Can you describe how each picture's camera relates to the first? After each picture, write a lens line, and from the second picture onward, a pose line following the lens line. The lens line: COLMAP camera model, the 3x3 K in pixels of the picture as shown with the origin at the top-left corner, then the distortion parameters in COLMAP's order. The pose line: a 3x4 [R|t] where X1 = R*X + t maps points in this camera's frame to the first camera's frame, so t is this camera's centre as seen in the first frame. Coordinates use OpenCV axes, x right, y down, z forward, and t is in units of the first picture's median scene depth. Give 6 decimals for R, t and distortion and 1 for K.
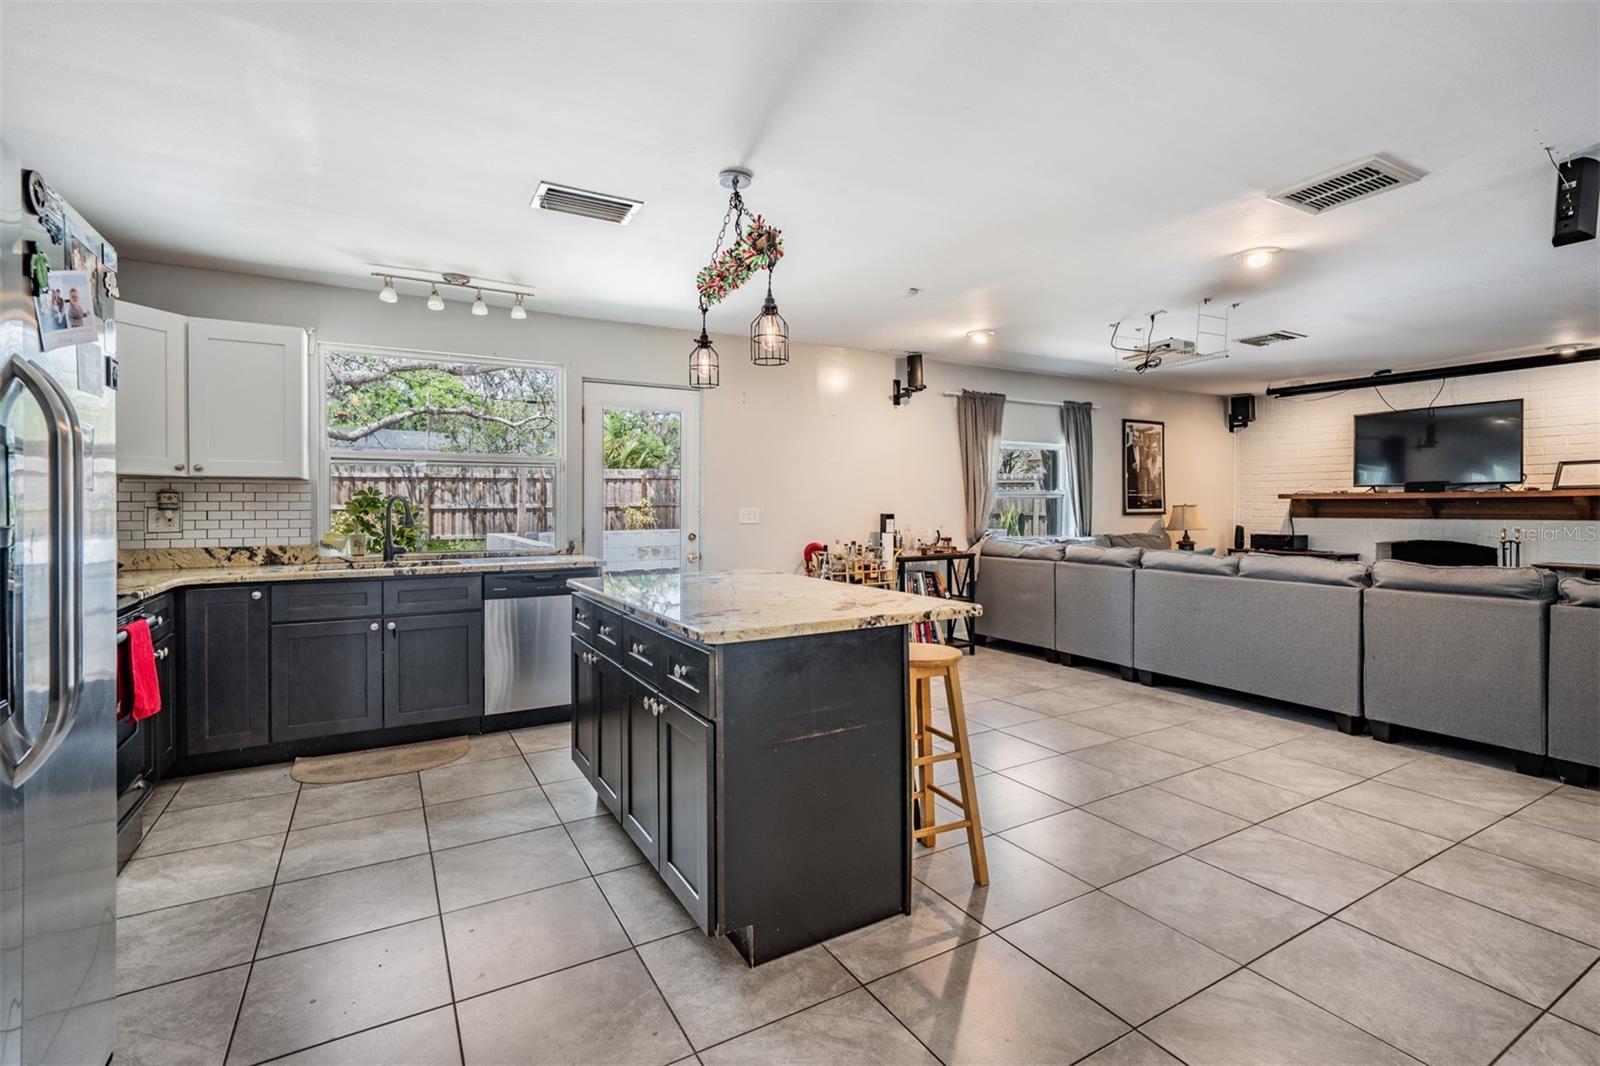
lens RADIAL K [[731.8, 0, 802.0], [0, 731.8, 507.7], [0, 0, 1]] dist [-0.004390, 0.002538]
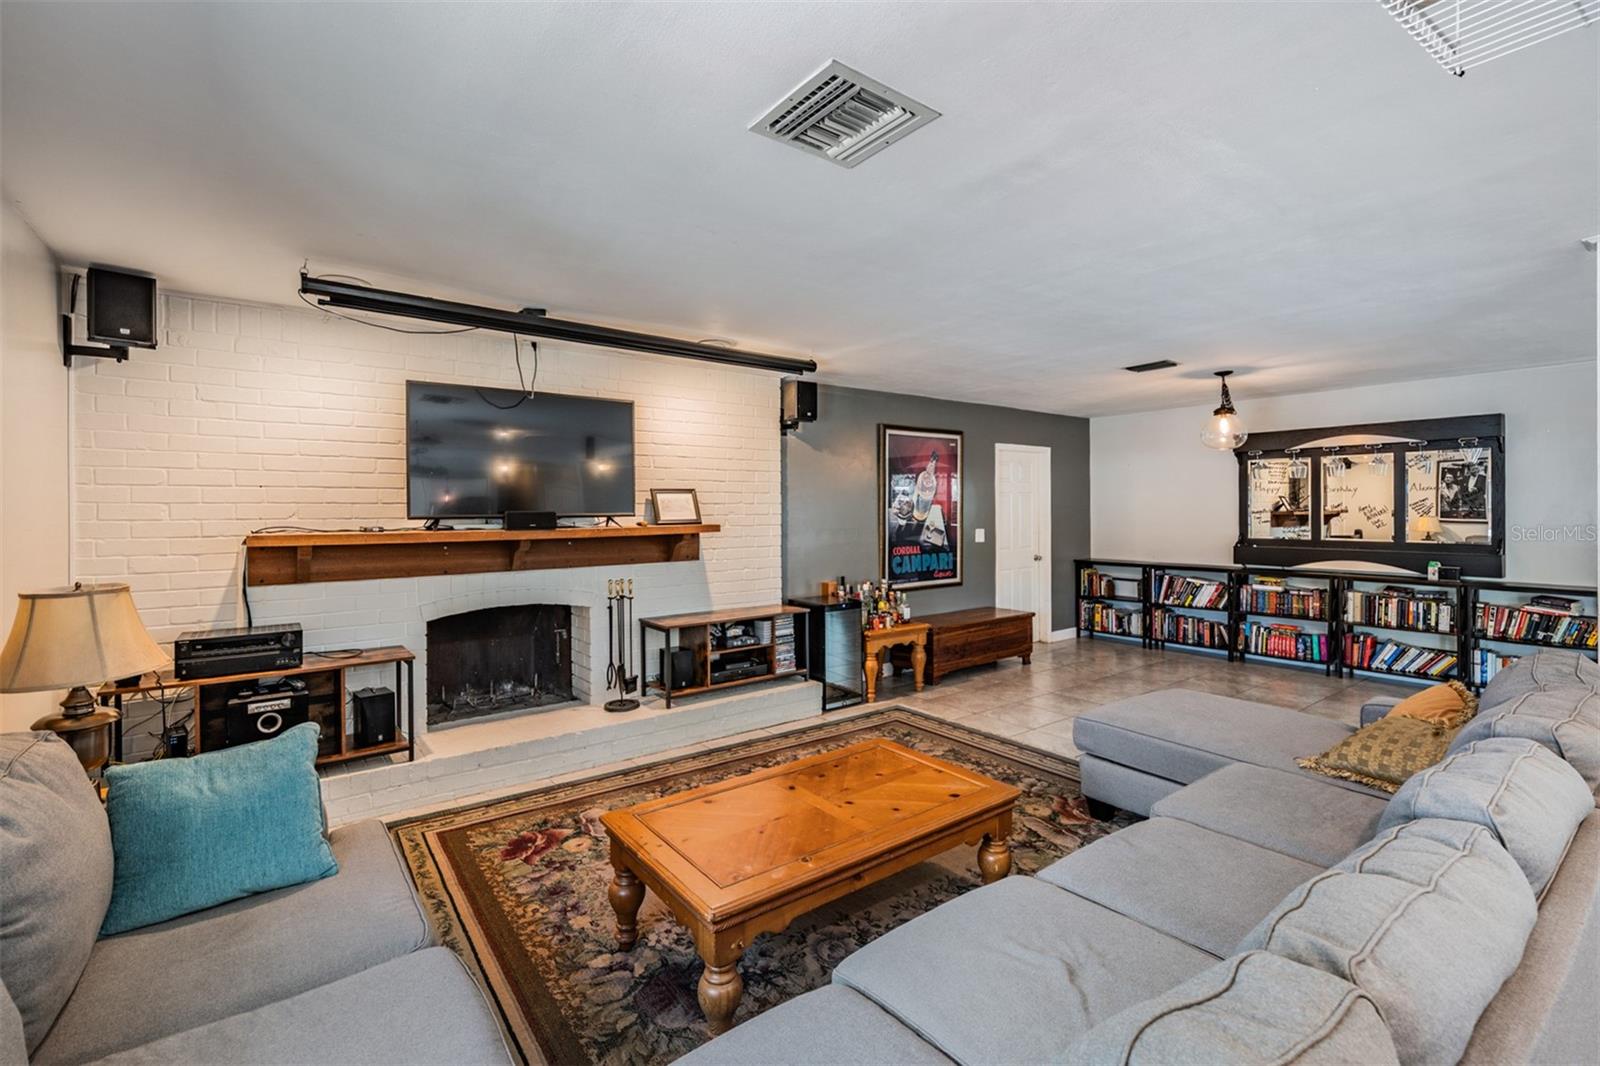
lens RADIAL K [[703.8, 0, 794.5], [0, 703.8, 519.4], [0, 0, 1]] dist [-0.009033, 0.003537]
pose [[-0.123584, -0.010624, 0.992277, 0.397376], [0.010551, 0.999872, 0.012020, -0.054406], [-0.992278, 0.011955, -0.123457, 1.362970]]
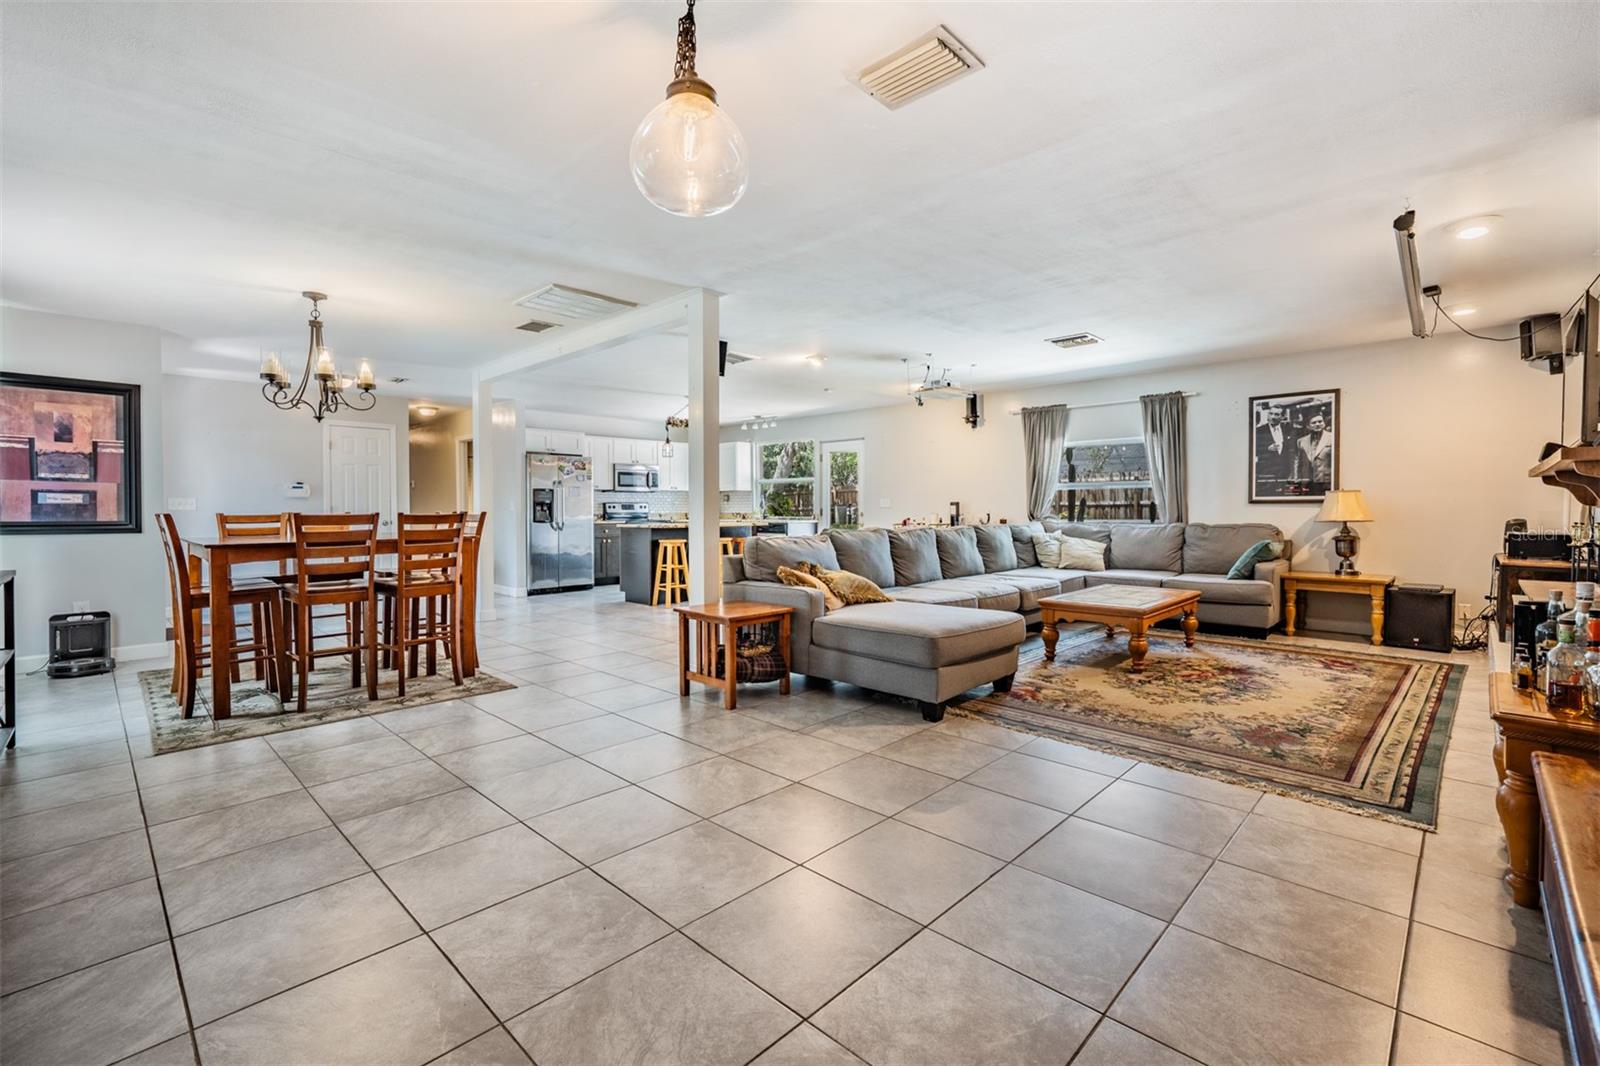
lens RADIAL K [[703.8, 0, 786.3], [0, 703.8, 517.9], [0, 0, 1]] dist [-0.009033, 0.003537]
pose [[0.259141, 0.015670, -0.965712, 1.984587], [-0.000583, 0.999871, 0.016068, 0.024623], [0.965839, -0.003601, 0.259116, 0.388858]]
